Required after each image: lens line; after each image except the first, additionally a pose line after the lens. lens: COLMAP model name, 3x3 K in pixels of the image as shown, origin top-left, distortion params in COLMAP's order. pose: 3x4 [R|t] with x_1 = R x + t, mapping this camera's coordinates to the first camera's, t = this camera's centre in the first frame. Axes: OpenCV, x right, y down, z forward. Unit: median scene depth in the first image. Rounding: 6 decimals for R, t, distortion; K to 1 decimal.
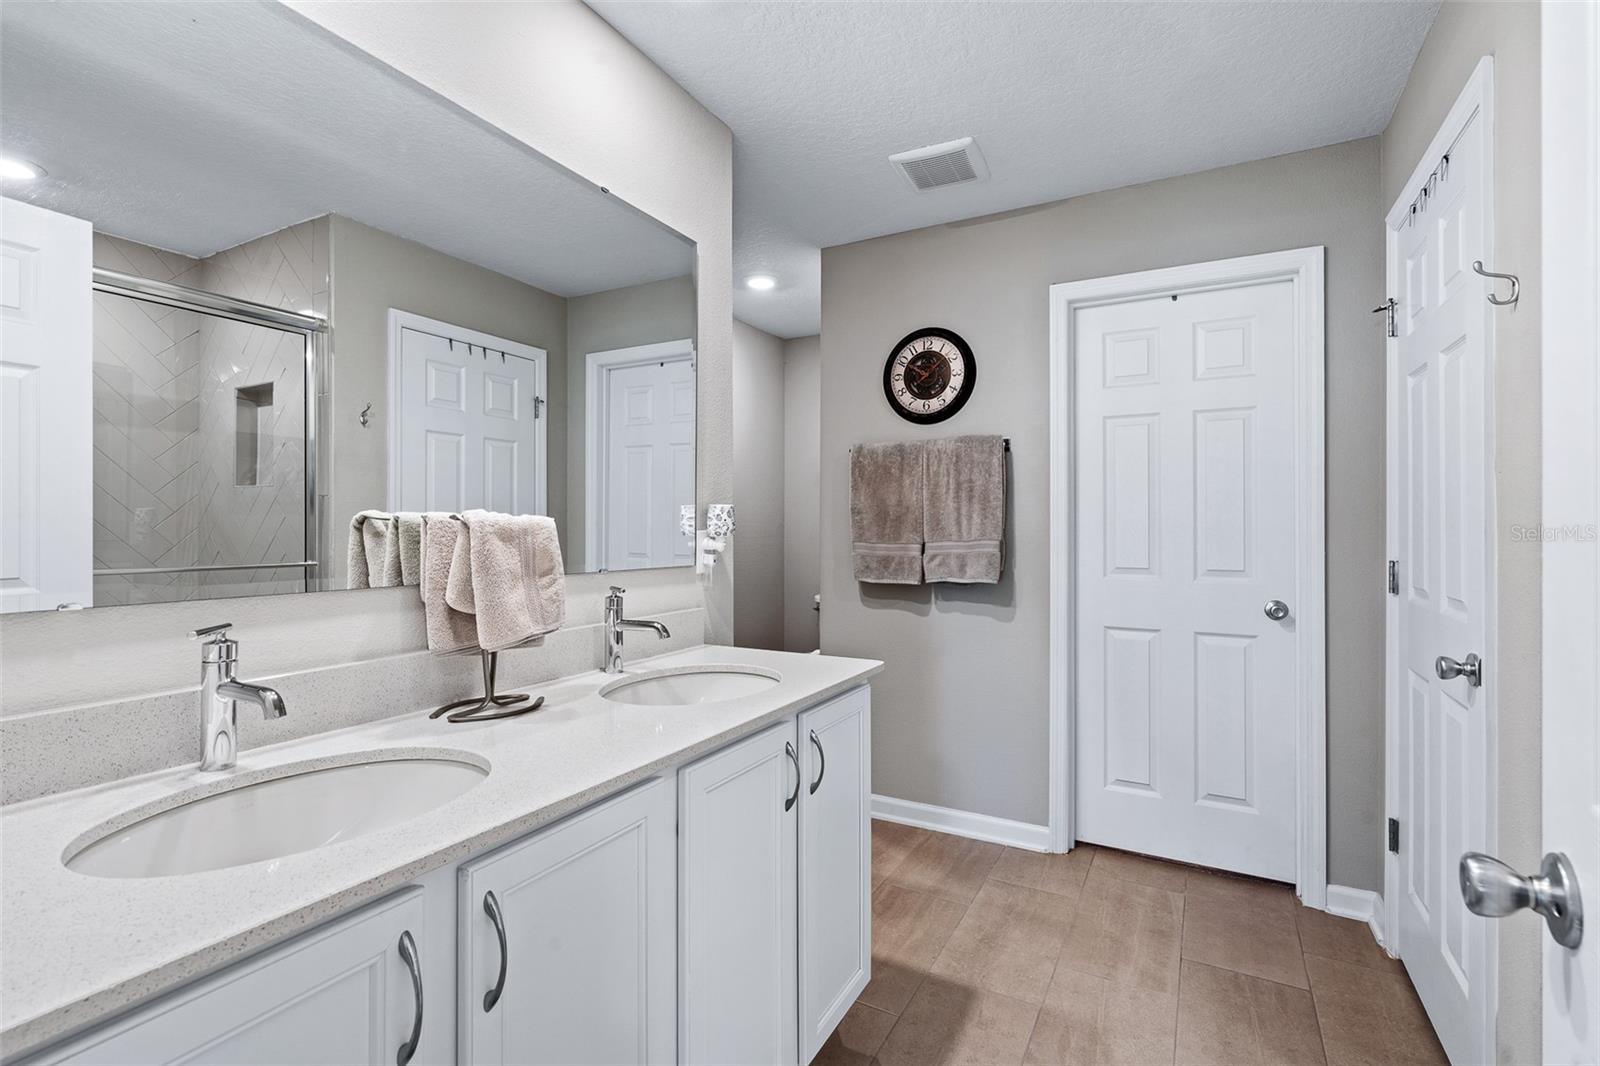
lens RADIAL K [[725.3, 0, 797.0], [0, 725.3, 525.6], [0, 0, 1]] dist [-0.004975, 0.002413]
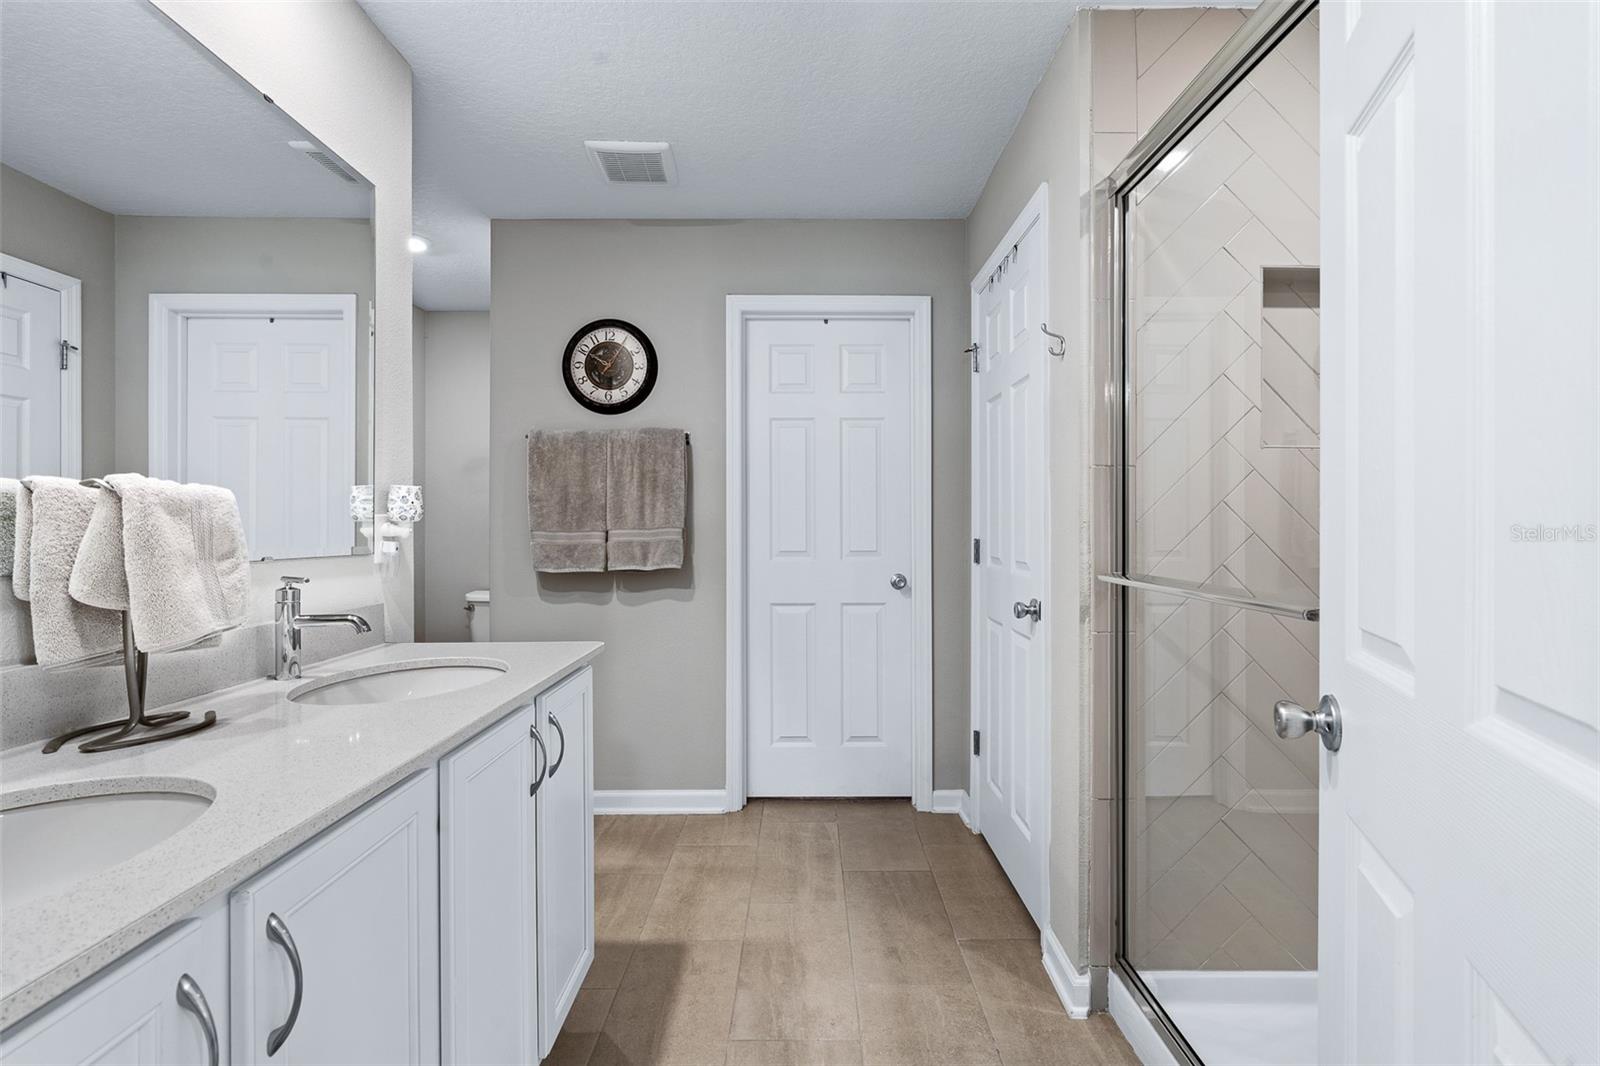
lens RADIAL K [[725.3, 0, 797.1], [0, 725.3, 527.5], [0, 0, 1]] dist [-0.004975, 0.002413]
pose [[0.873548, -0.004355, 0.486719, -0.123640], [0.002799, 0.999988, 0.003924, 0.021692], [-0.486731, -0.002065, 0.873550, -0.014885]]
